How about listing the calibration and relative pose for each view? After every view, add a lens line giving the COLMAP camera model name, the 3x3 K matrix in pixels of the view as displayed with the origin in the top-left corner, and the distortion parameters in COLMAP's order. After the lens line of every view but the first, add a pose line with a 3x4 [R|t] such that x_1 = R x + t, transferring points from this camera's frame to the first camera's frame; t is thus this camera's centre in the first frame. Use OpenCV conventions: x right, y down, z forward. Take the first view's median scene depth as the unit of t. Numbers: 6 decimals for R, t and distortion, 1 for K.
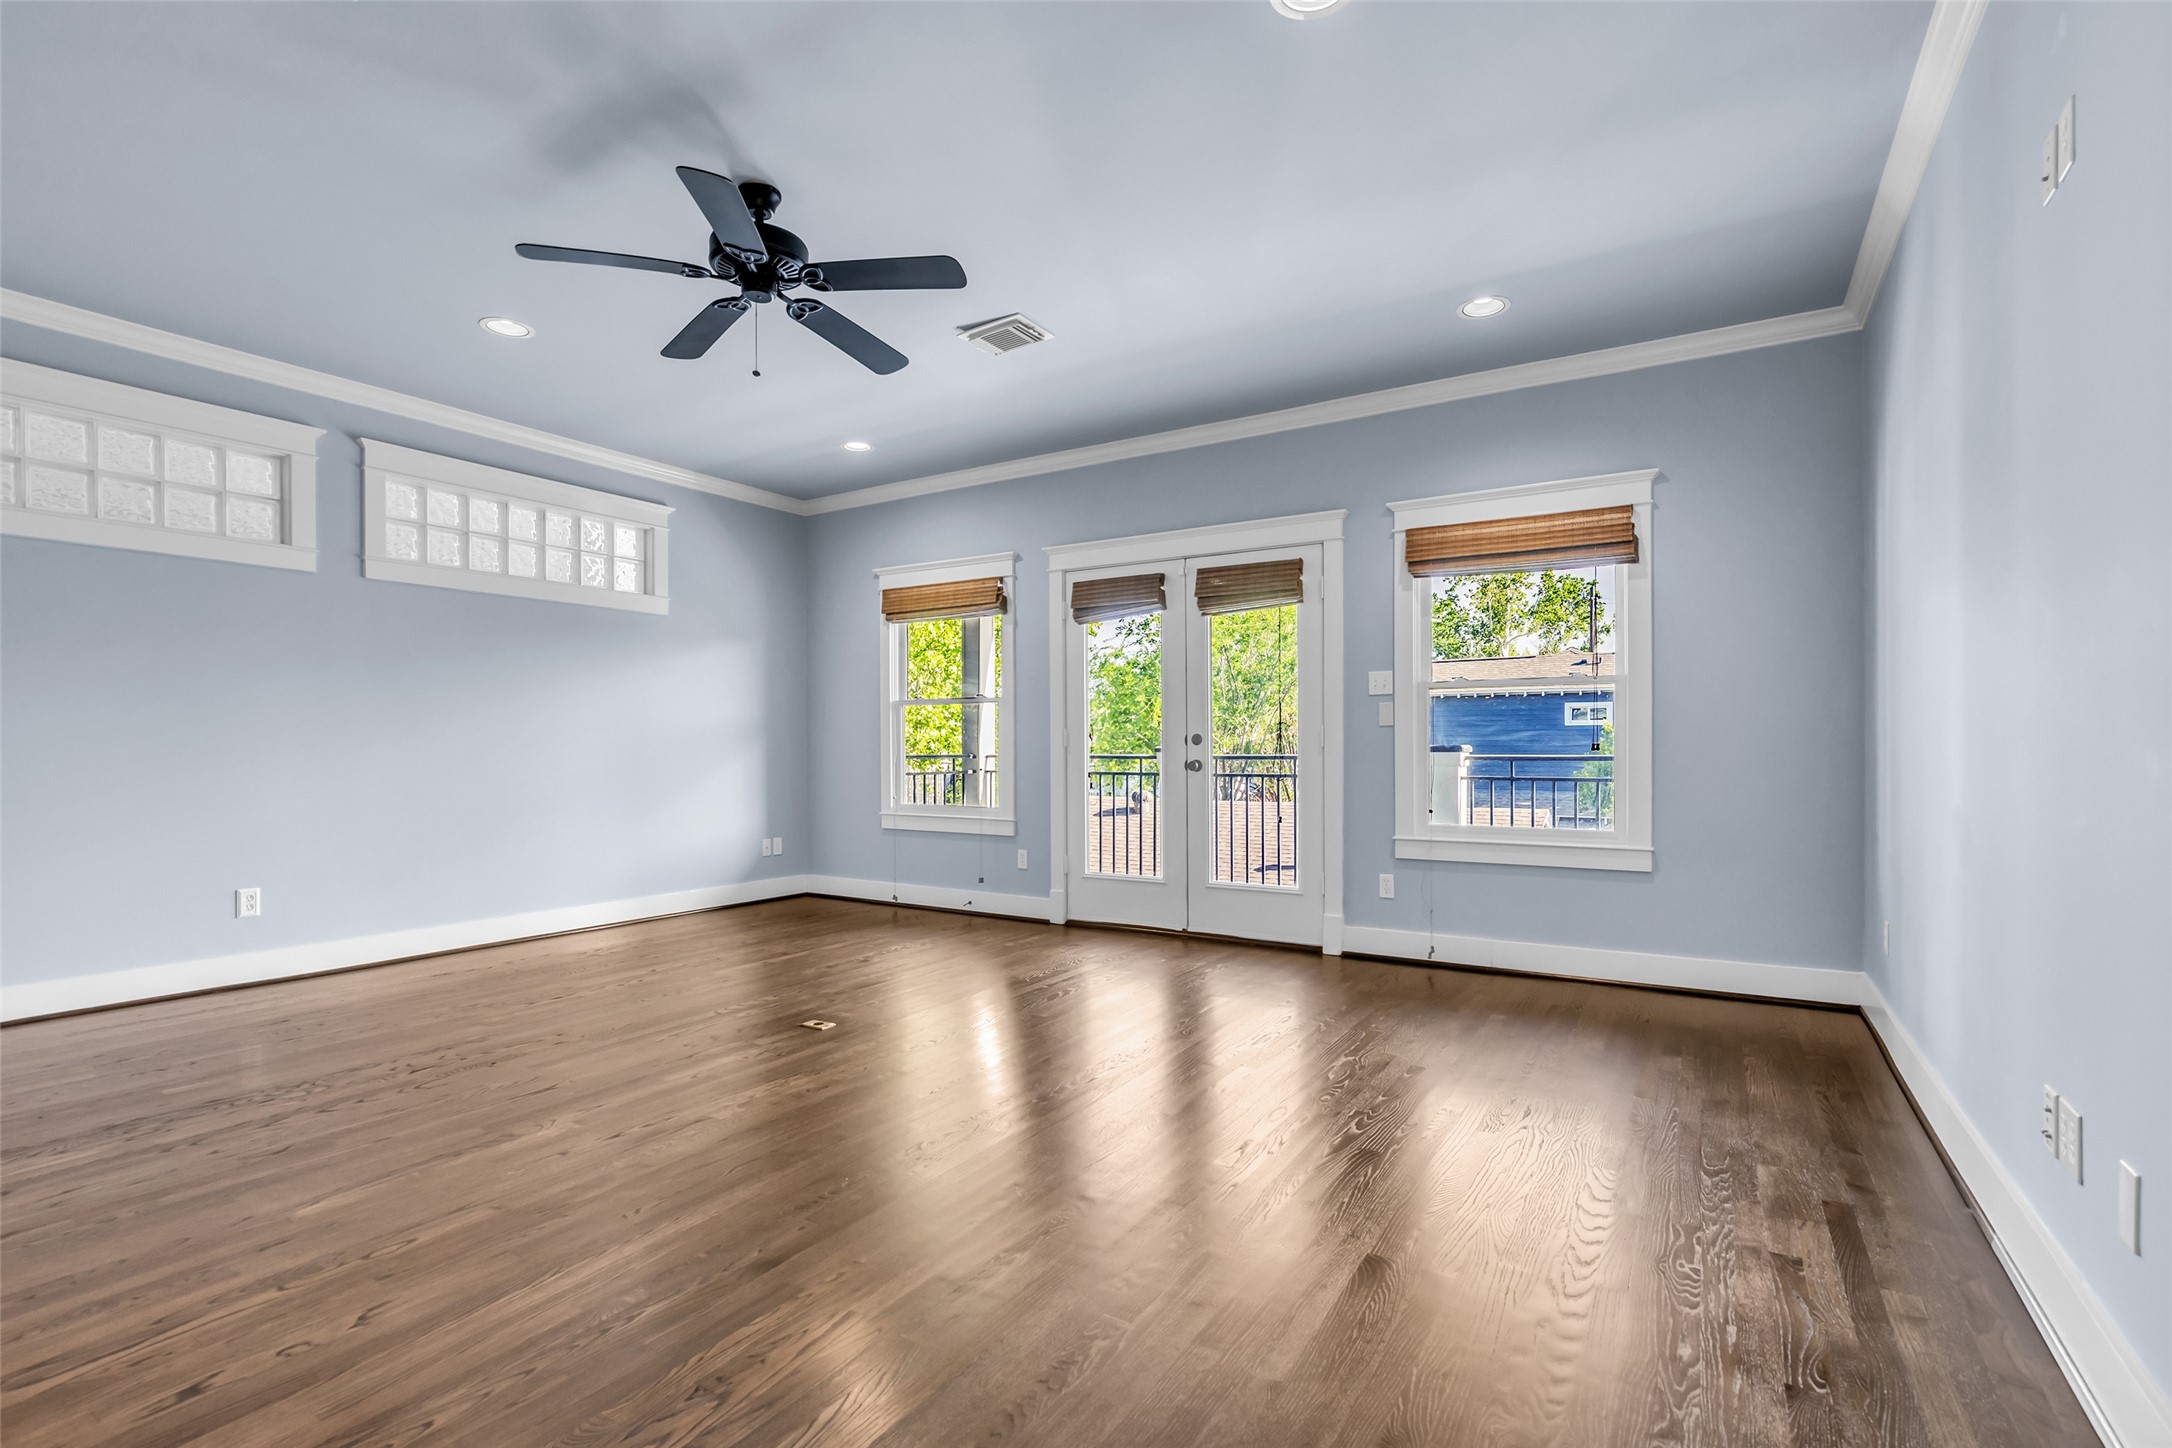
lens RADIAL K [[1007.1, 0, 1072.2], [0, 1007.1, 741.8], [0, 0, 1]] dist [-0.018574, 0.004009]
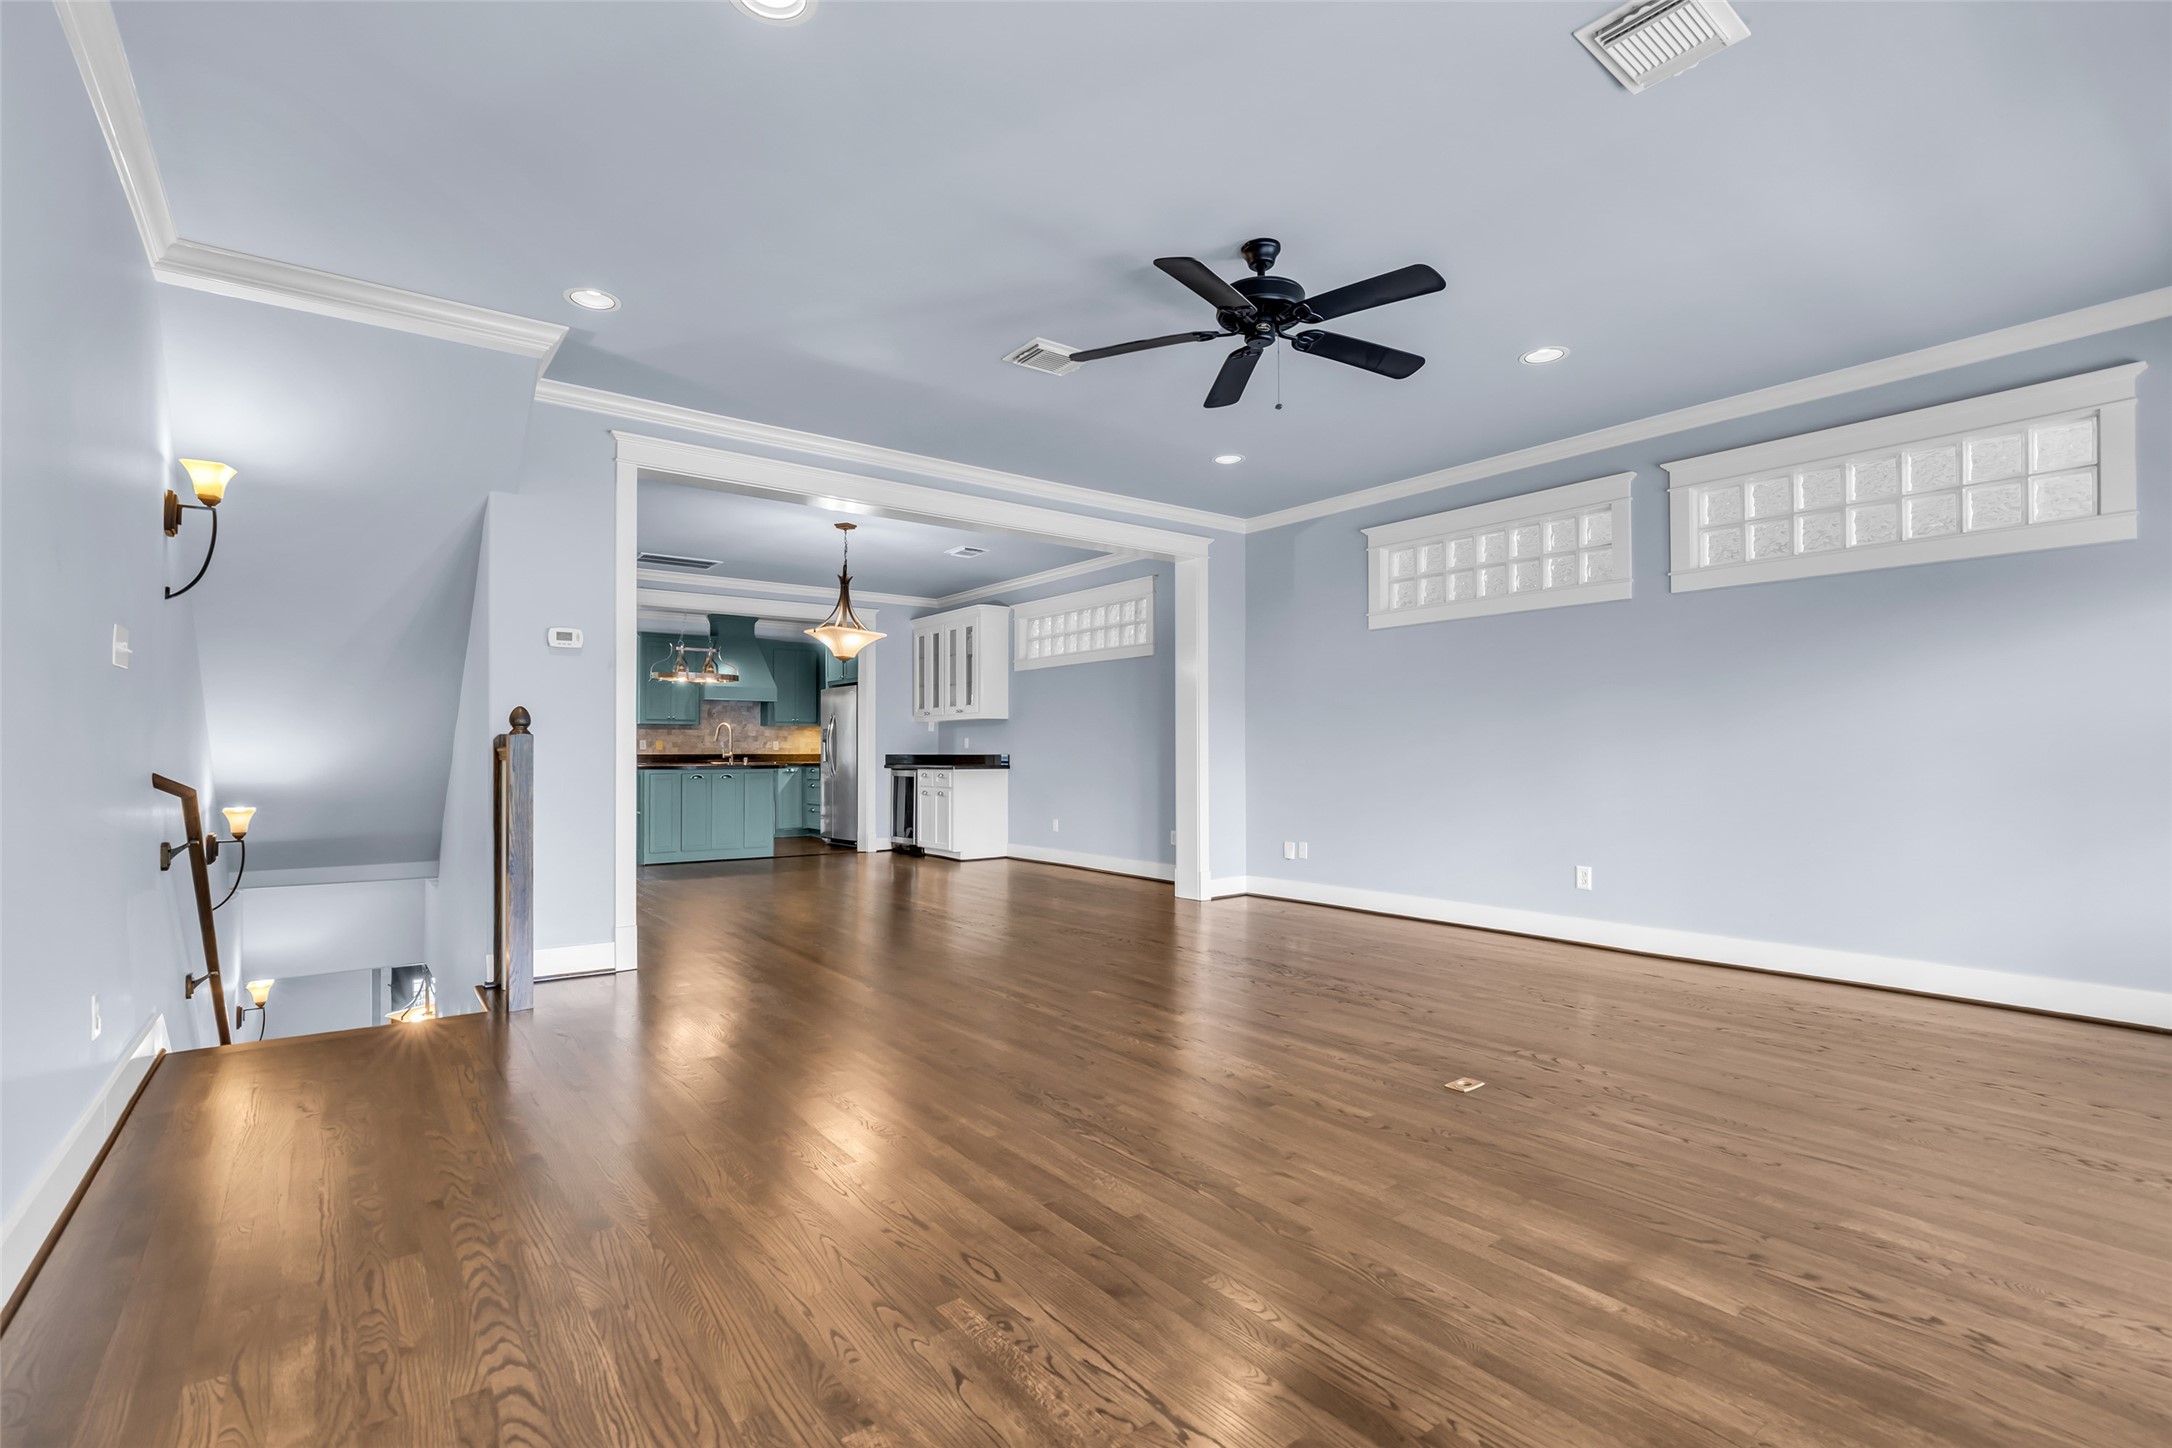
lens RADIAL K [[1007.1, 0, 1096.4], [0, 1007.1, 742.5], [0, 0, 1]] dist [-0.018574, 0.004009]
pose [[-0.339088, -0.006348, -0.940733, 0.443631], [0.006461, 0.999938, -0.009077, 0.000672], [0.940733, -0.009156, -0.339026, 0.686476]]
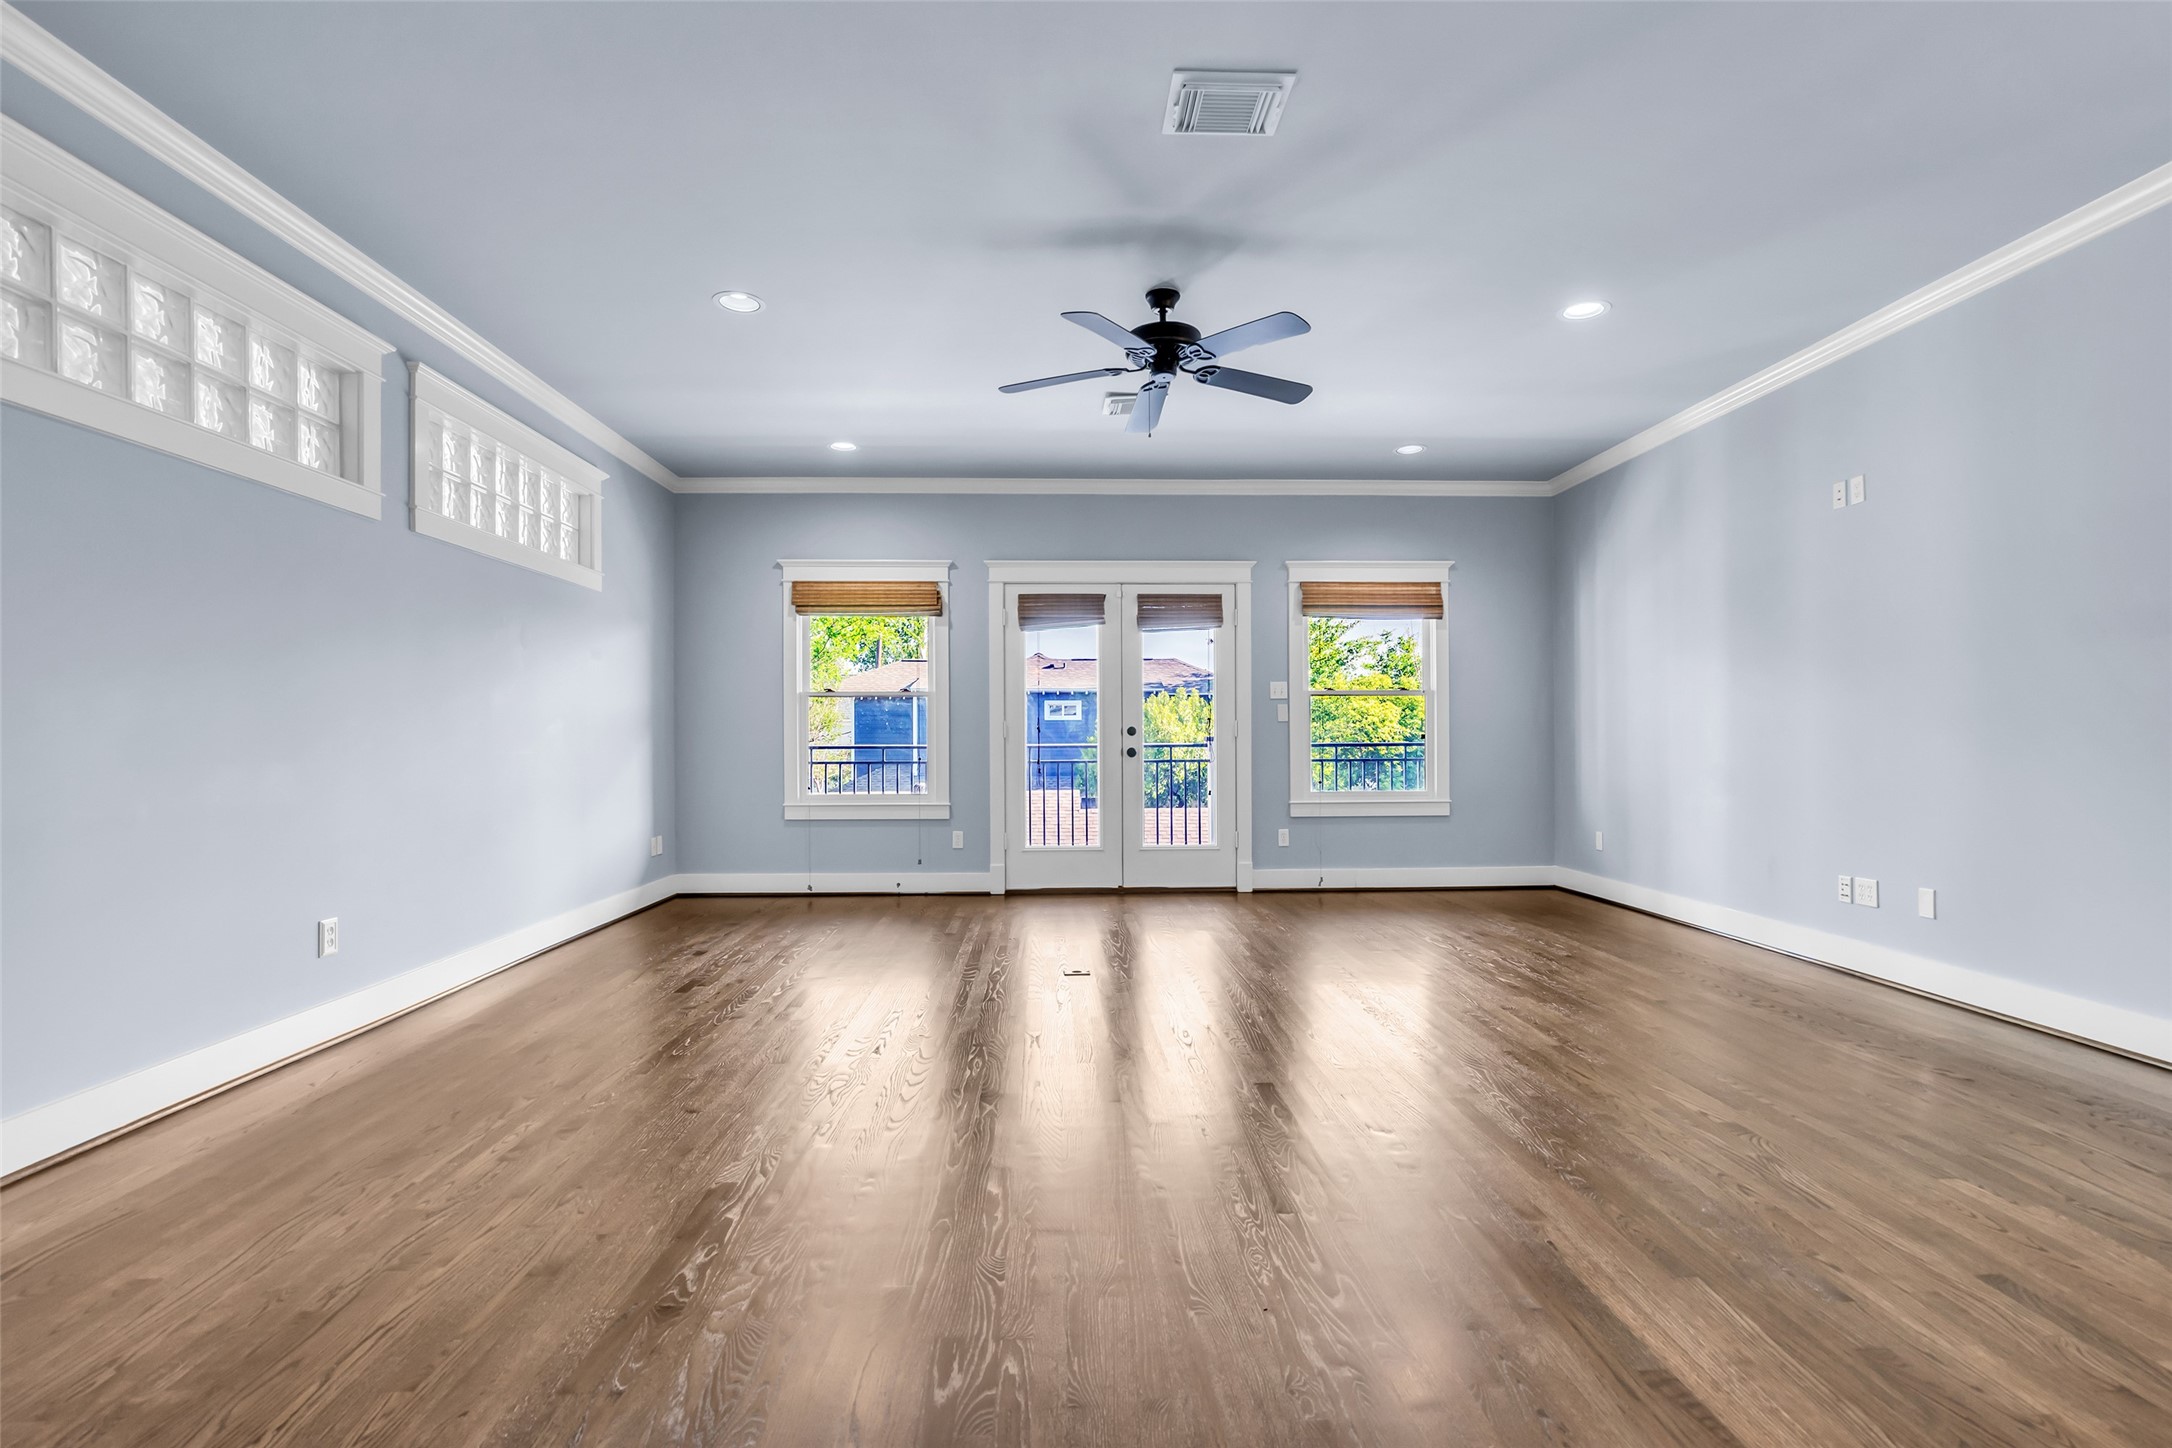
lens RADIAL K [[1007.1, 0, 1092.9], [0, 1007.1, 725.5], [0, 0, 1]] dist [-0.018574, 0.004009]
pose [[0.823055, 0.005175, 0.567939, -0.626630], [-0.000003, 0.999959, -0.009107, 0.001738], [-0.567962, 0.007494, 0.823020, 0.010972]]
